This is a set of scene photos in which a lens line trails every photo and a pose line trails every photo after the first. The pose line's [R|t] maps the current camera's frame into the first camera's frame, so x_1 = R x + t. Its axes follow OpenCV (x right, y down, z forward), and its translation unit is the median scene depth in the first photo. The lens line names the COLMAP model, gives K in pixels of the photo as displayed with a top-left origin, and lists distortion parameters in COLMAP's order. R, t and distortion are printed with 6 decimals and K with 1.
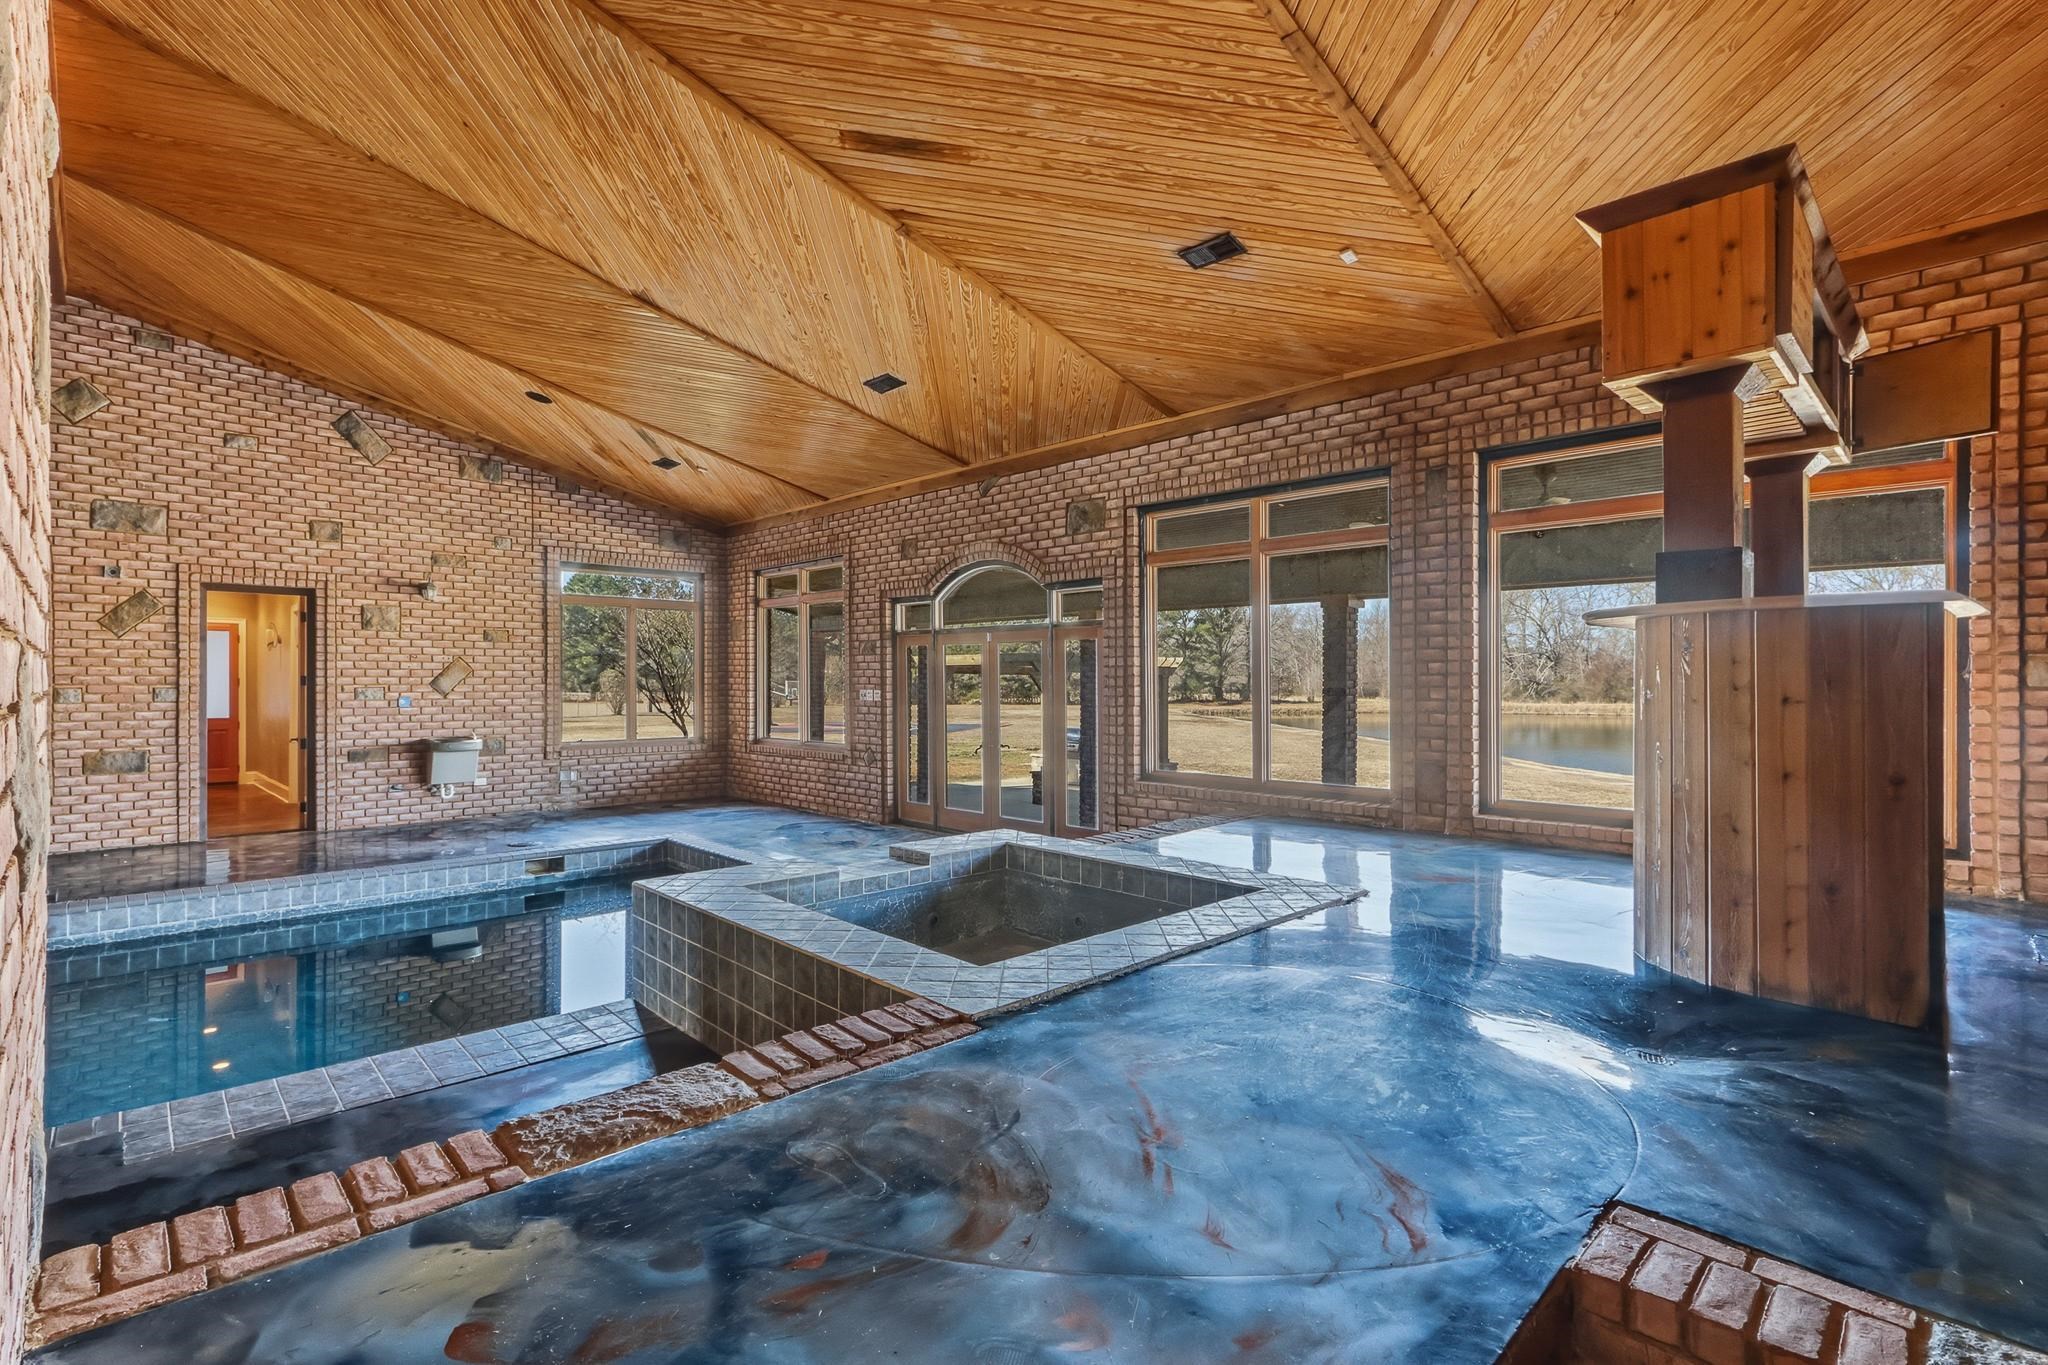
lens RADIAL K [[954.5, 0, 1024.0], [0, 954.5, 682.5], [0, 0, 1]] dist [0.000167, 0.000112]
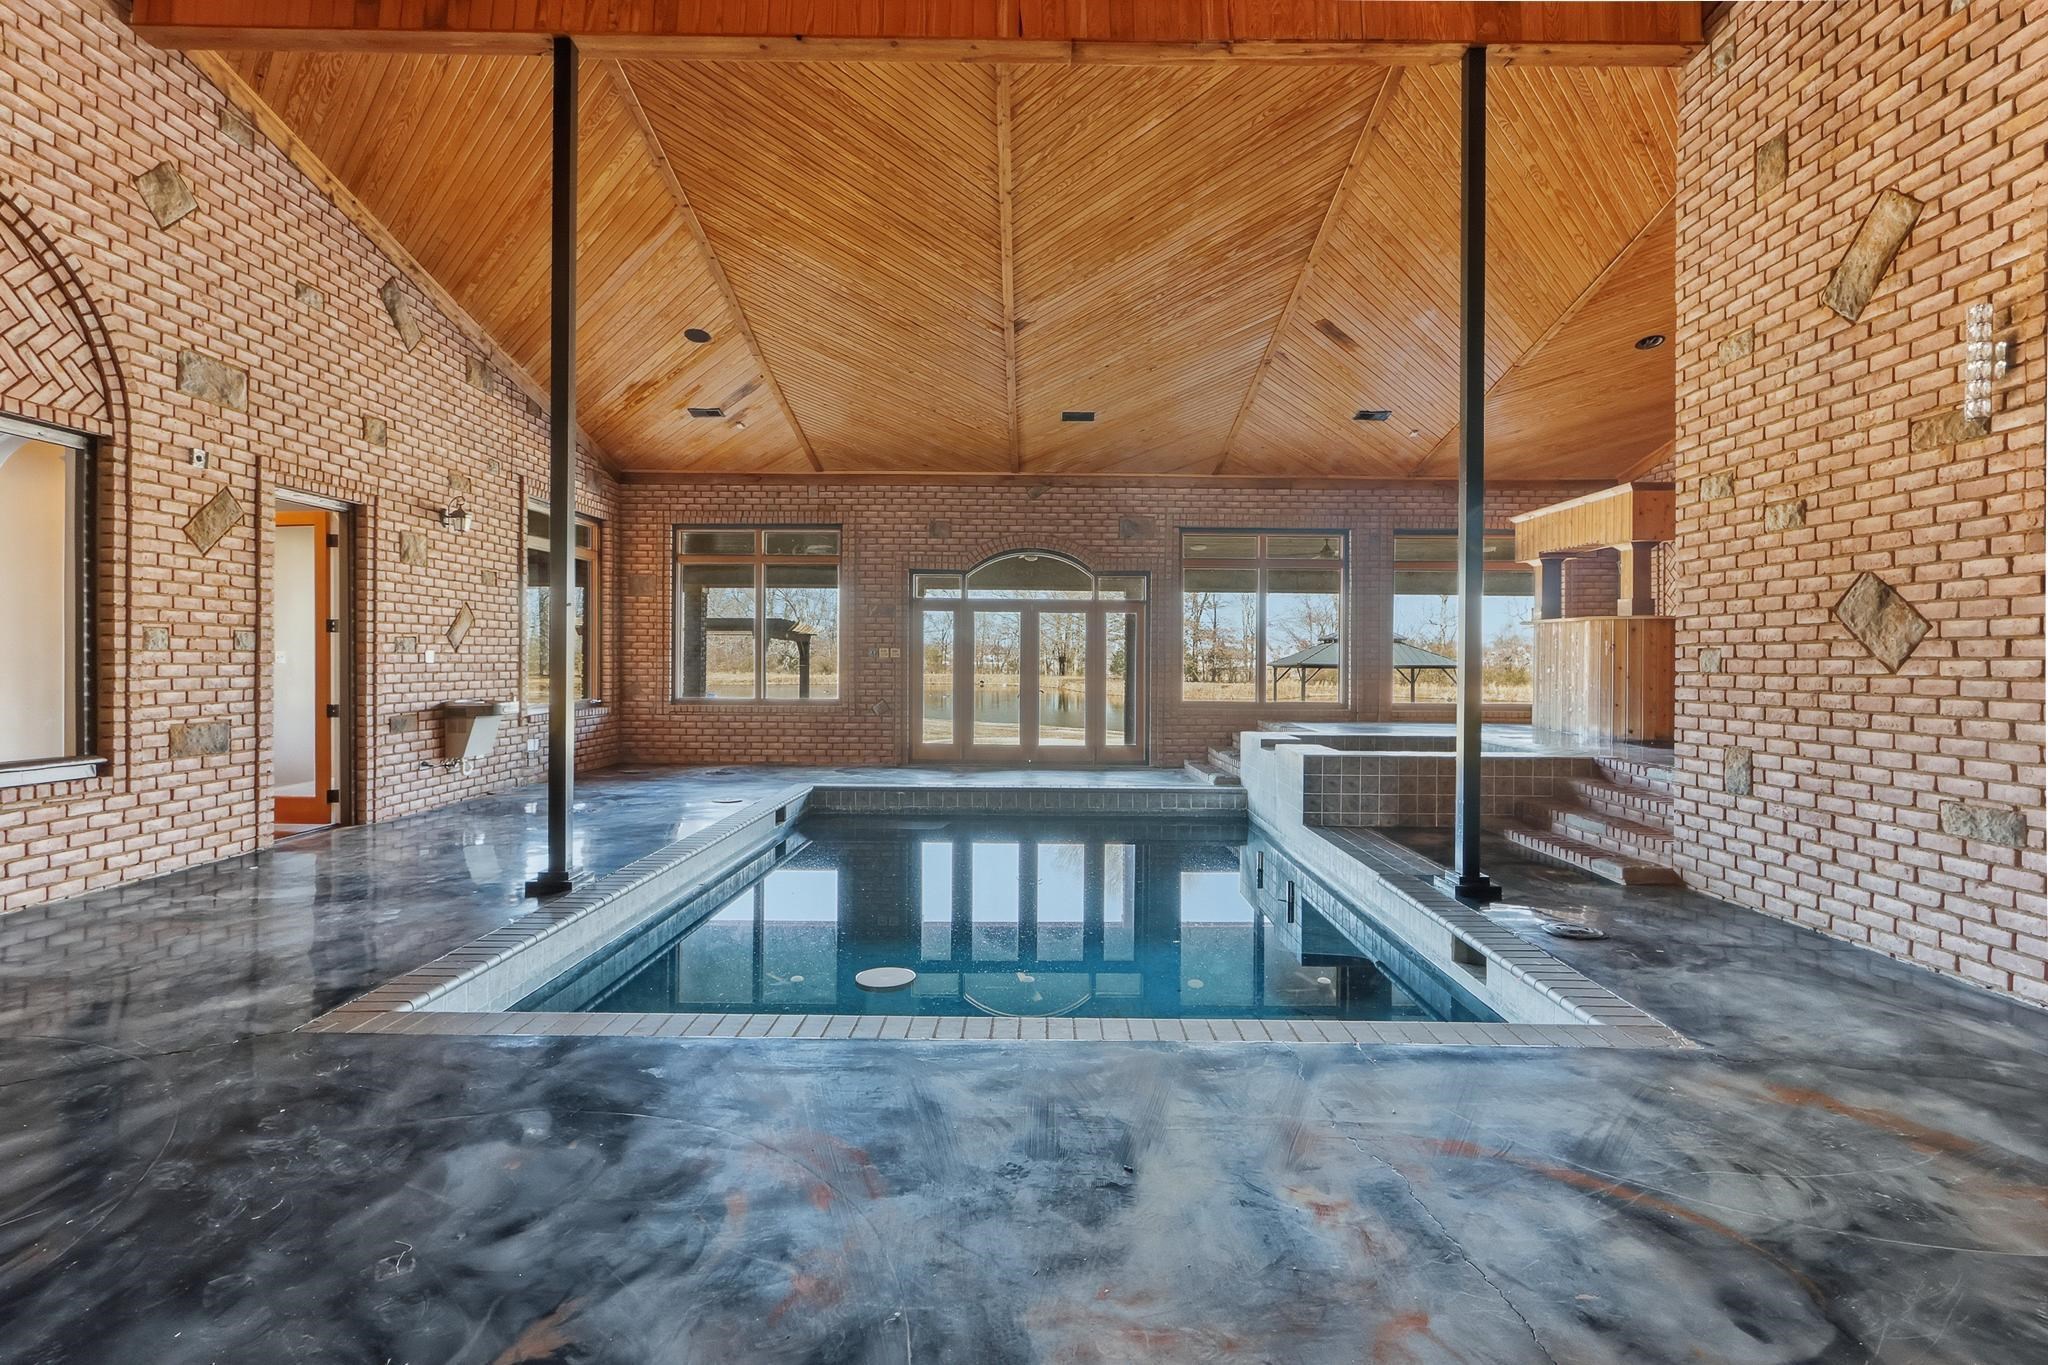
lens RADIAL K [[964.0, 0, 1027.3], [0, 964.0, 657.2], [0, 0, 1]] dist [-0.000288, -0.000059]
pose [[0.694780, 0.005030, 0.719205, -1.002531], [-0.005212, 0.999984, -0.001958, 0.023024], [-0.719203, -0.002388, 0.694796, 0.097582]]
